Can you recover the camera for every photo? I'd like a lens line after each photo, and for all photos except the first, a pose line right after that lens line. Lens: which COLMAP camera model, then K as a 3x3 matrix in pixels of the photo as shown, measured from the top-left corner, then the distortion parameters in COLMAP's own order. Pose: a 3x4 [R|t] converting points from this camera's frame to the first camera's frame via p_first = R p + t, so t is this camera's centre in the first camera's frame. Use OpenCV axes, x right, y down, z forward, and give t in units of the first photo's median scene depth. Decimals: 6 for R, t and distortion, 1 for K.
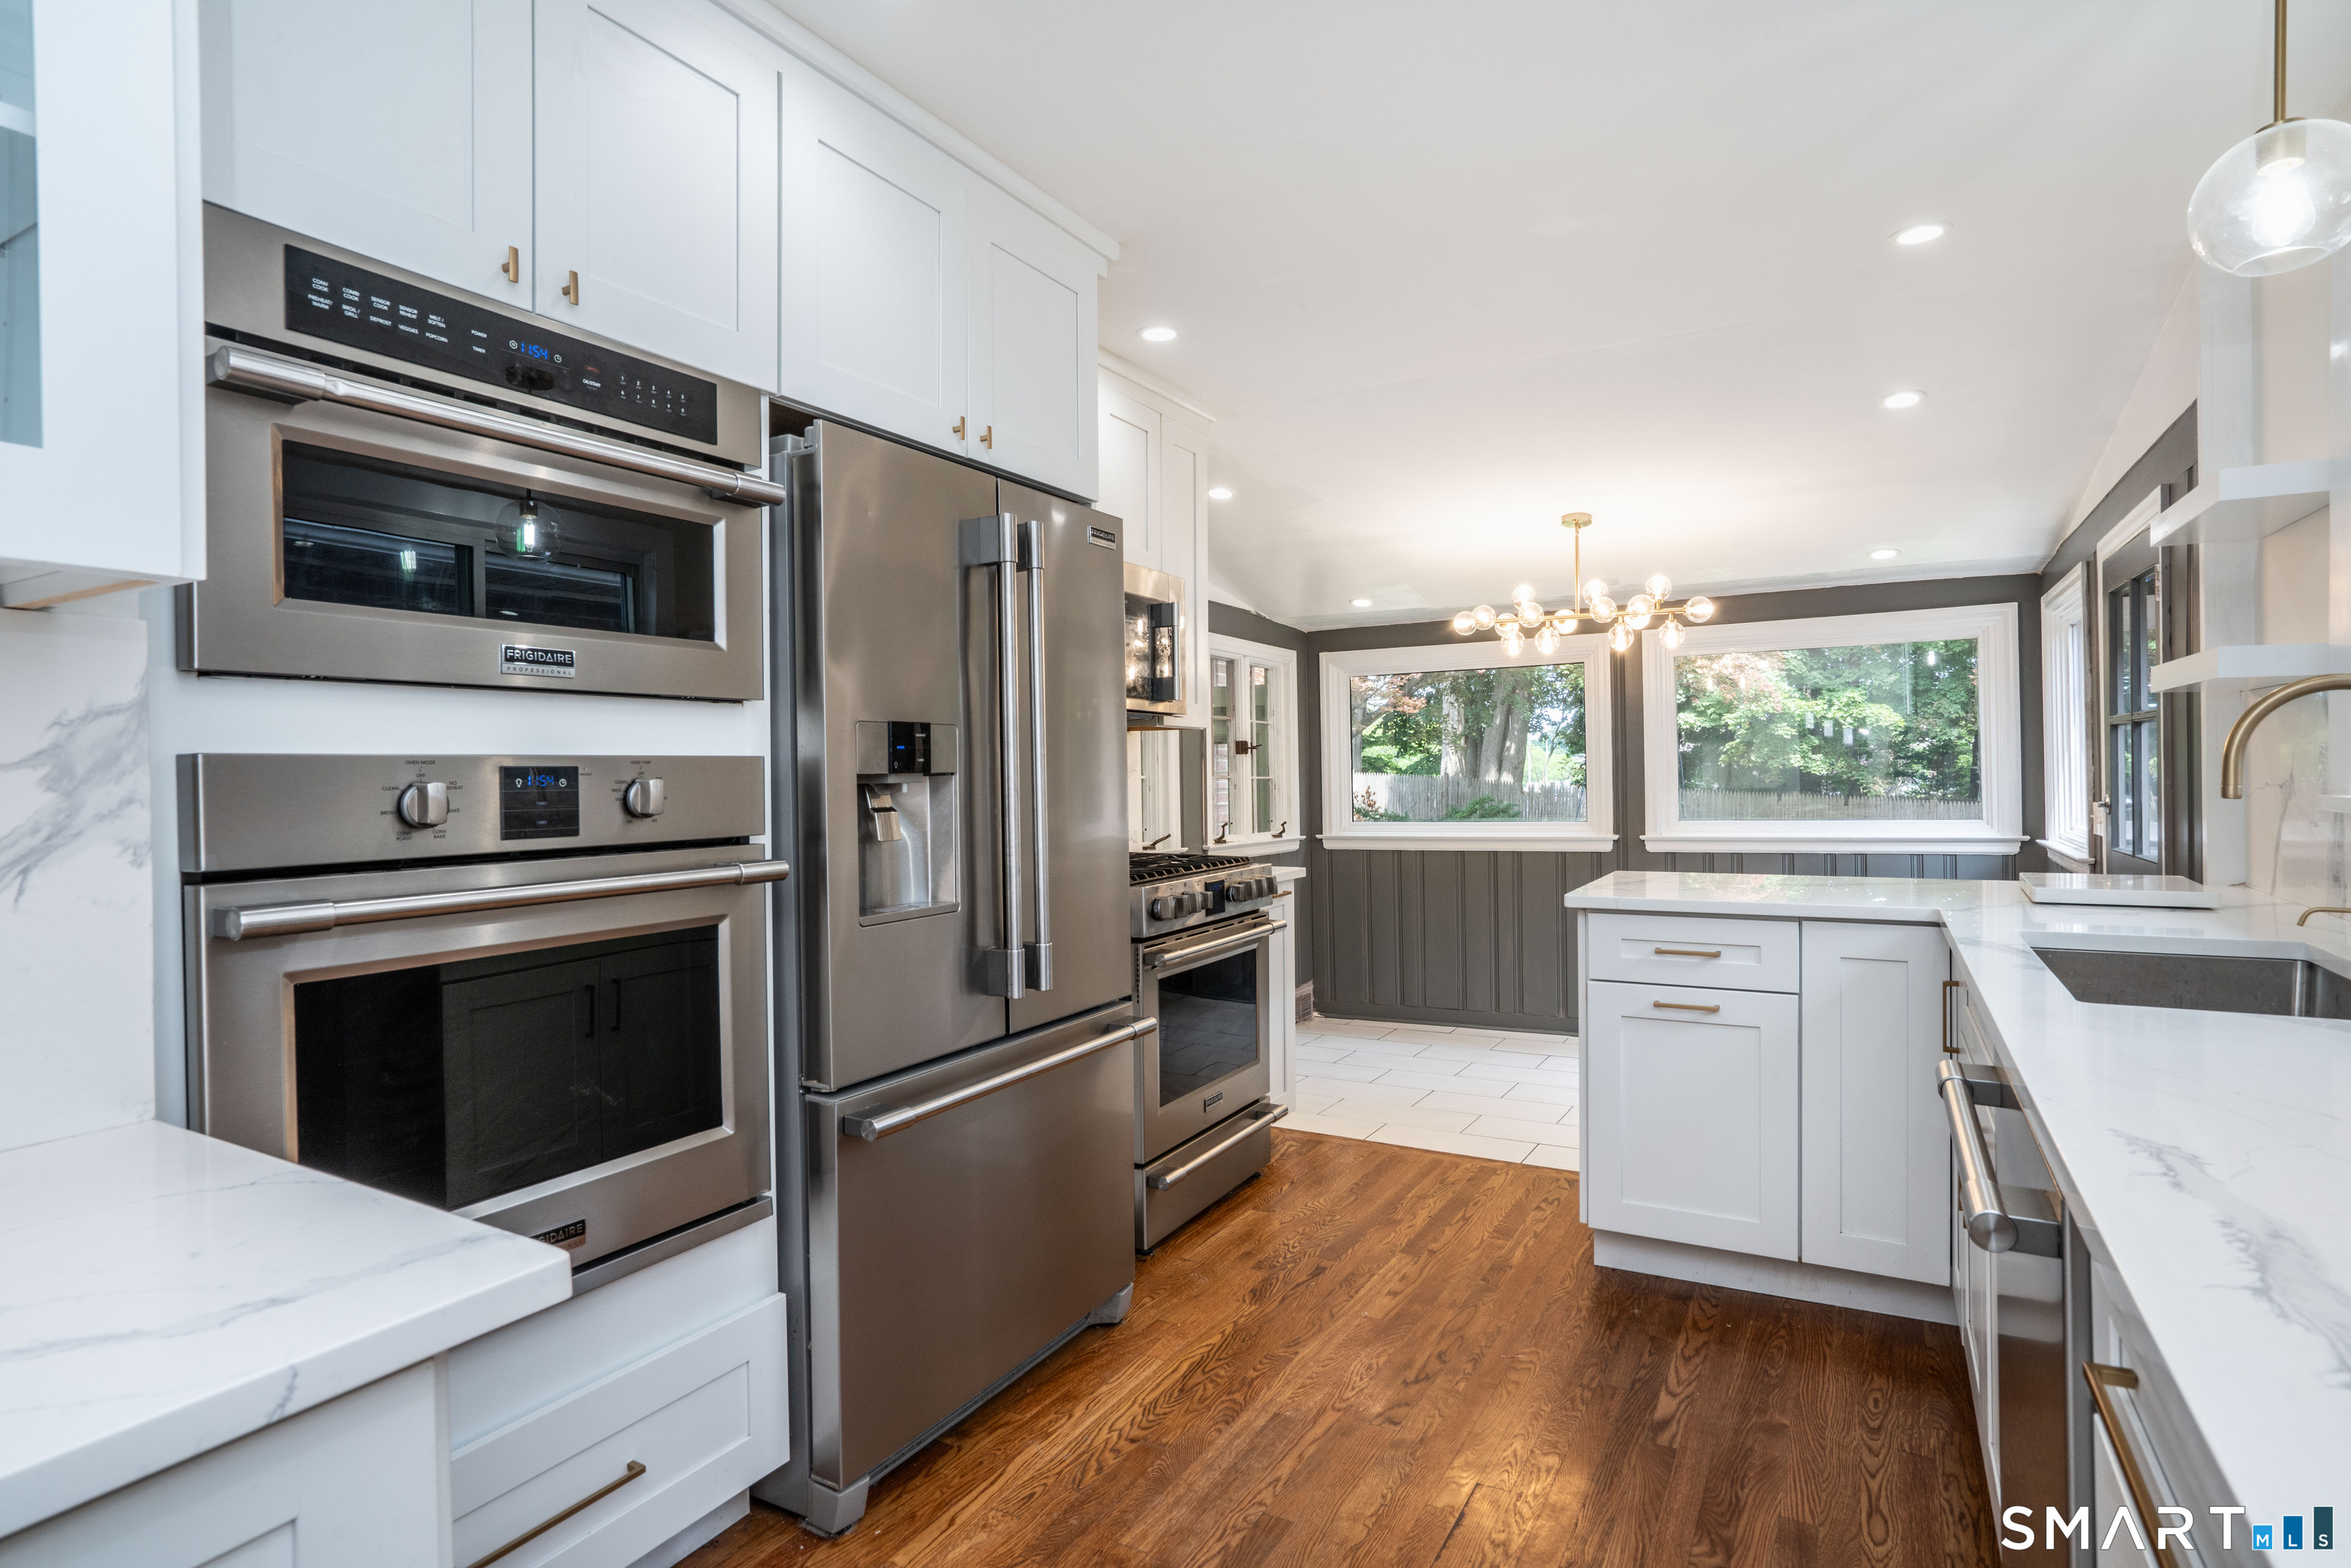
lens RADIAL K [[1228.1, 0, 1174.4], [0, 1228.1, 778.8], [0, 0, 1]] dist [-0.043599, 0.028969]
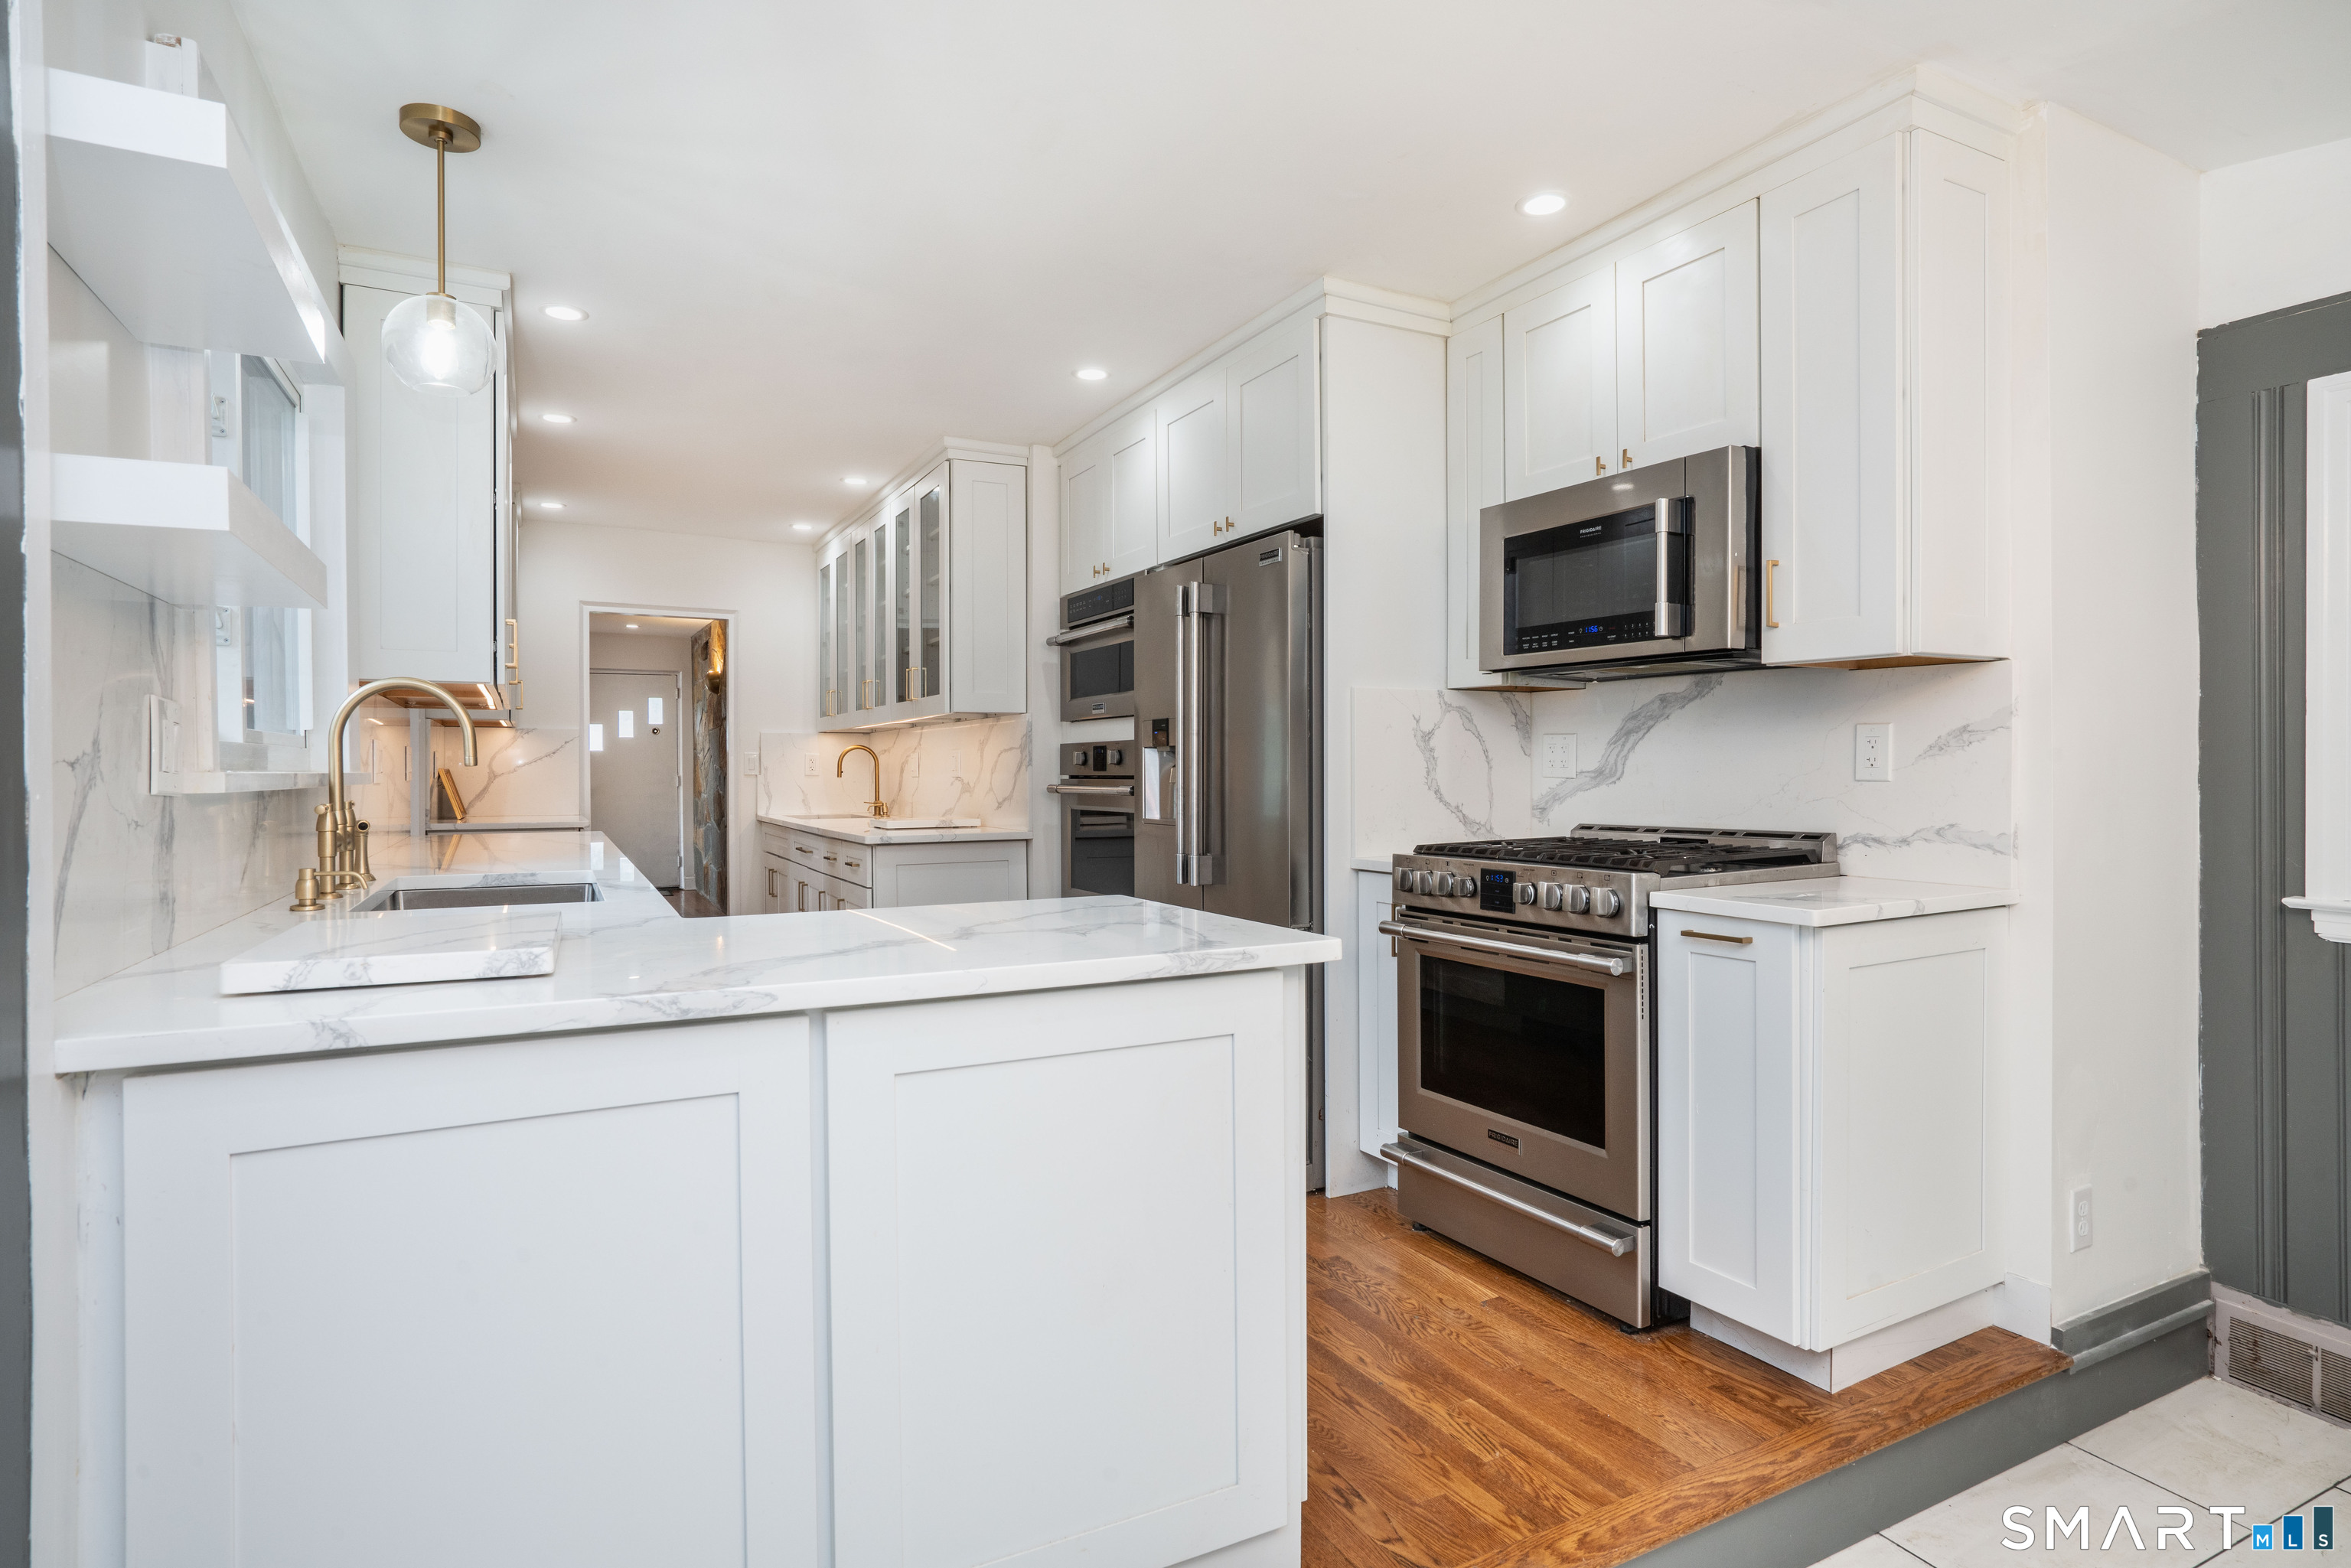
lens RADIAL K [[1228.1, 0, 1174.4], [0, 1228.1, 778.8], [0, 0, 1]] dist [-0.043599, 0.028969]
pose [[-0.541091, 0.020929, -0.840704, 0.546984], [0.006266, 0.999763, 0.020856, 0.002328], [0.840941, 0.006017, -0.541094, 0.827311]]
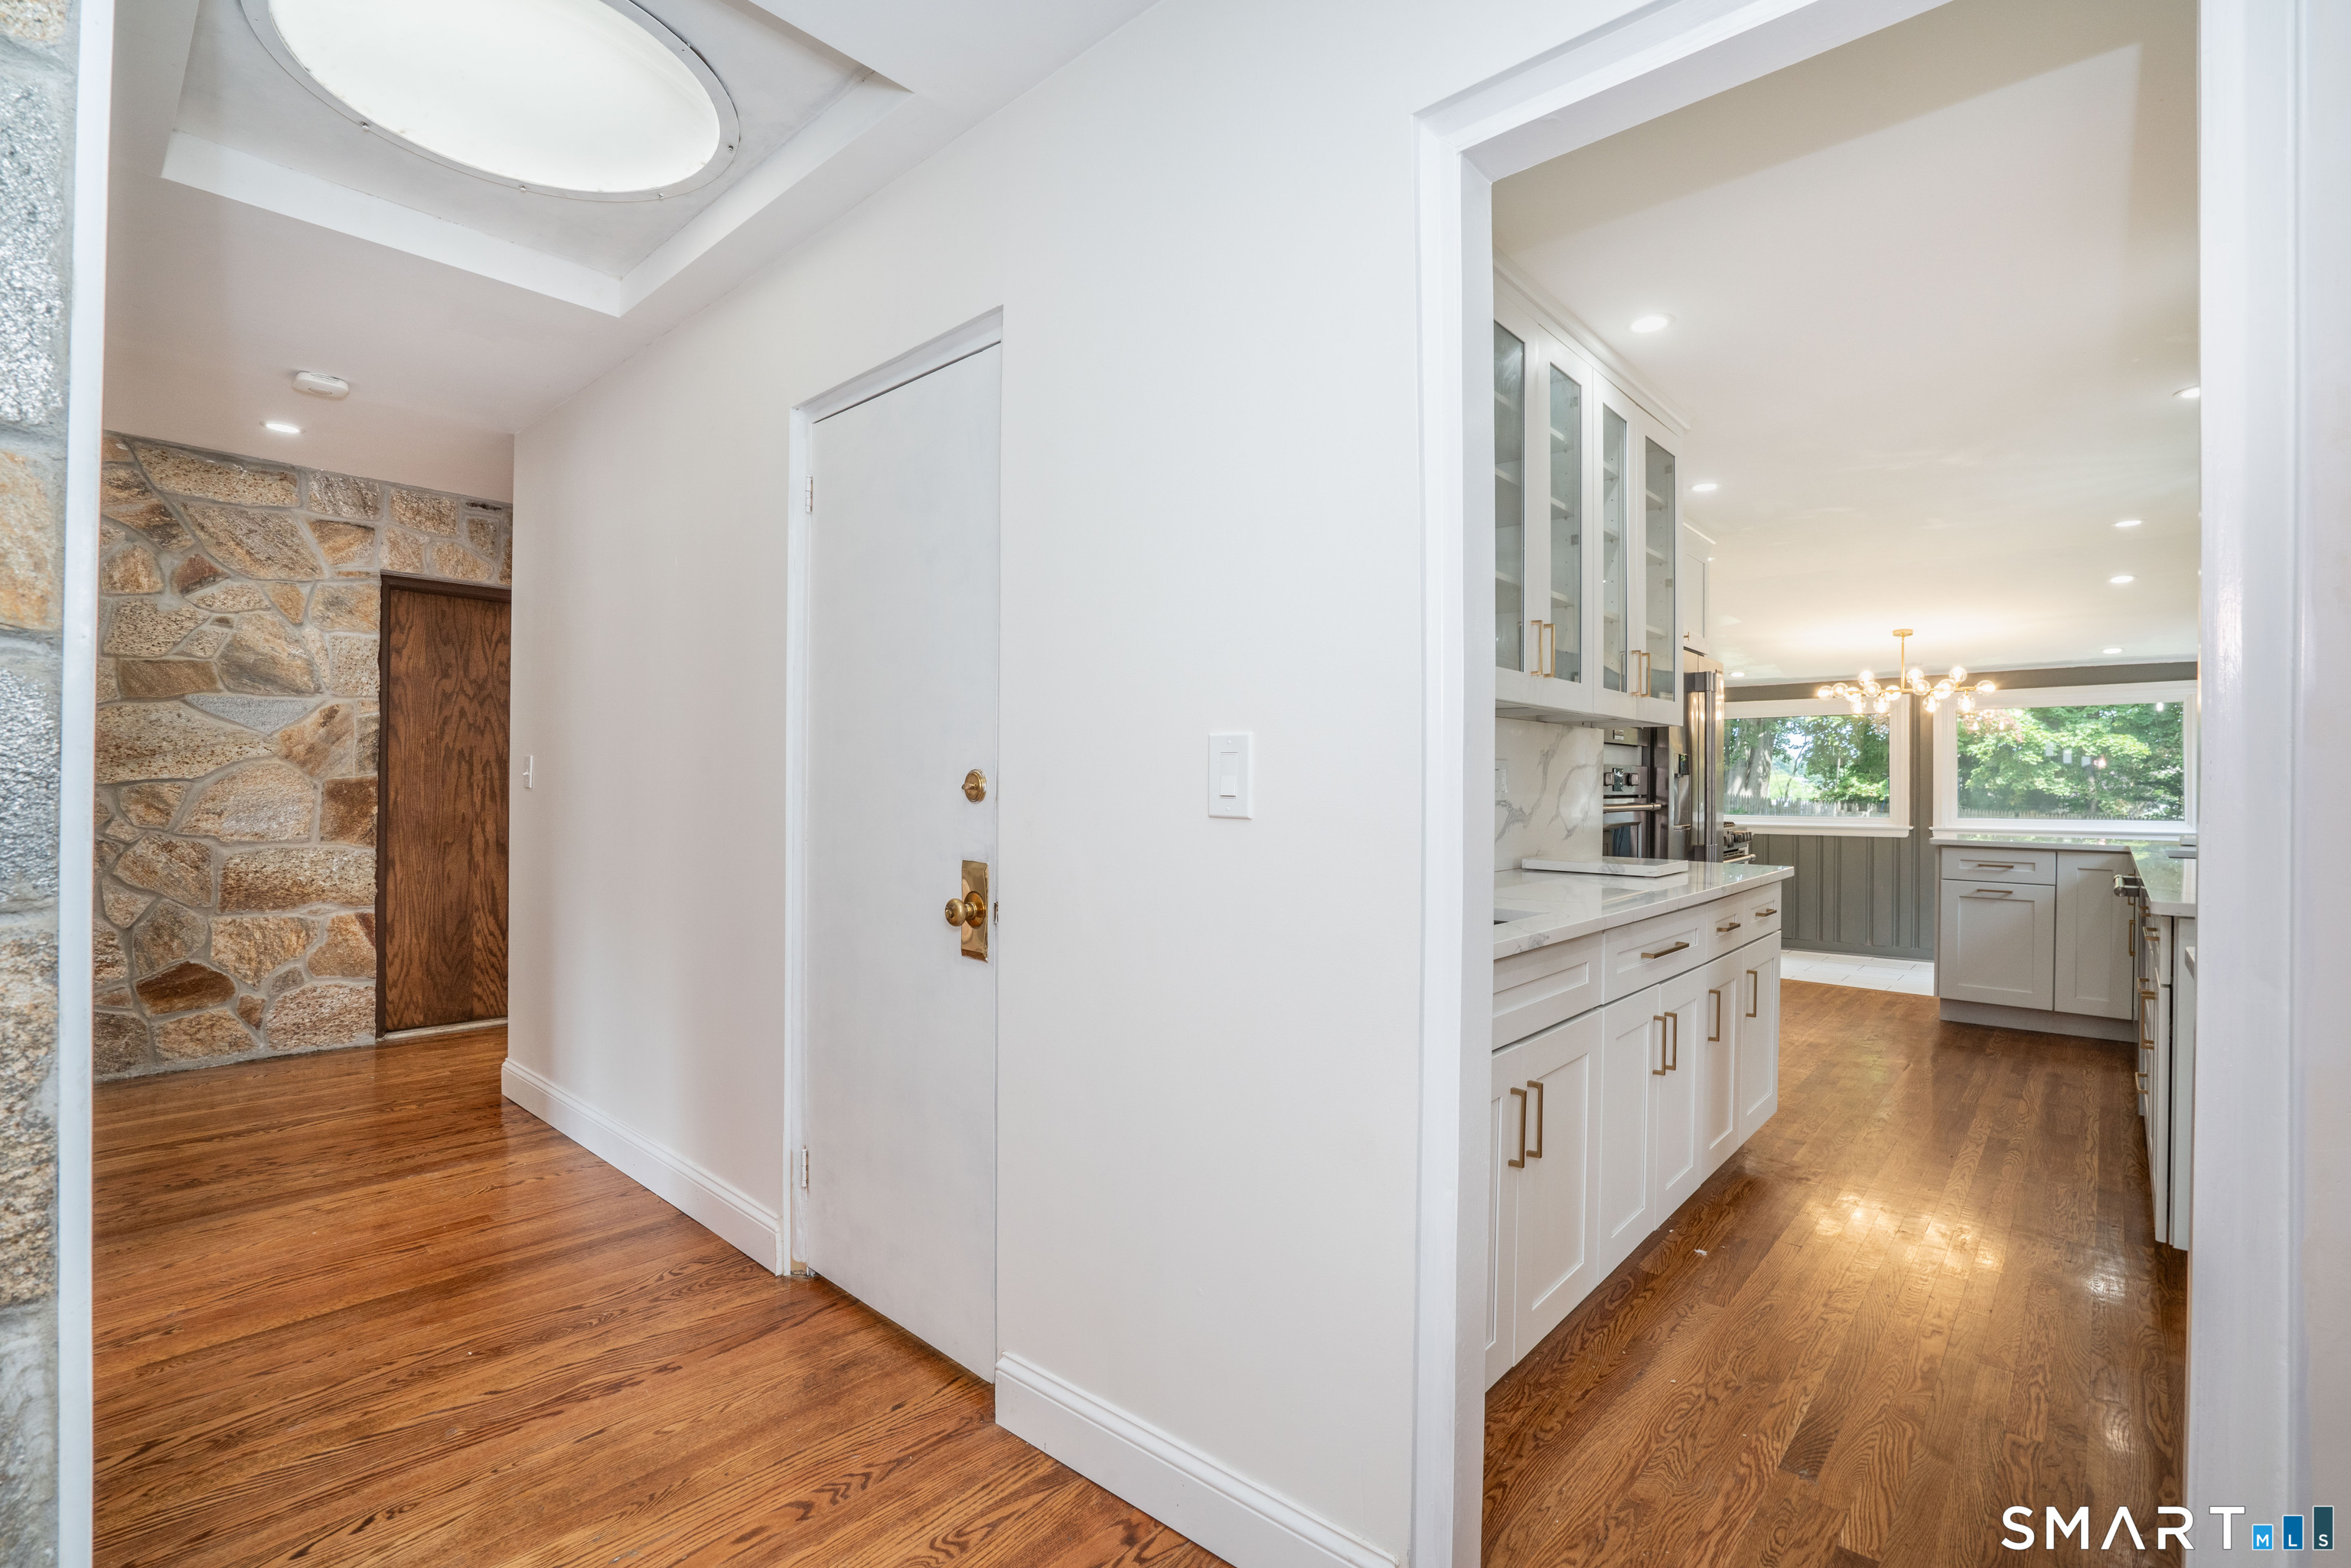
lens RADIAL K [[1075.7, 0, 1169.8], [0, 1075.7, 778.8], [0, 0, 1]] dist [-0.060186, 0.023858]
pose [[0.976289, 0.021037, -0.215449, -0.323739], [-0.022688, 0.999729, -0.005193, 0.017343], [0.215281, 0.009958, 0.976501, -0.592841]]
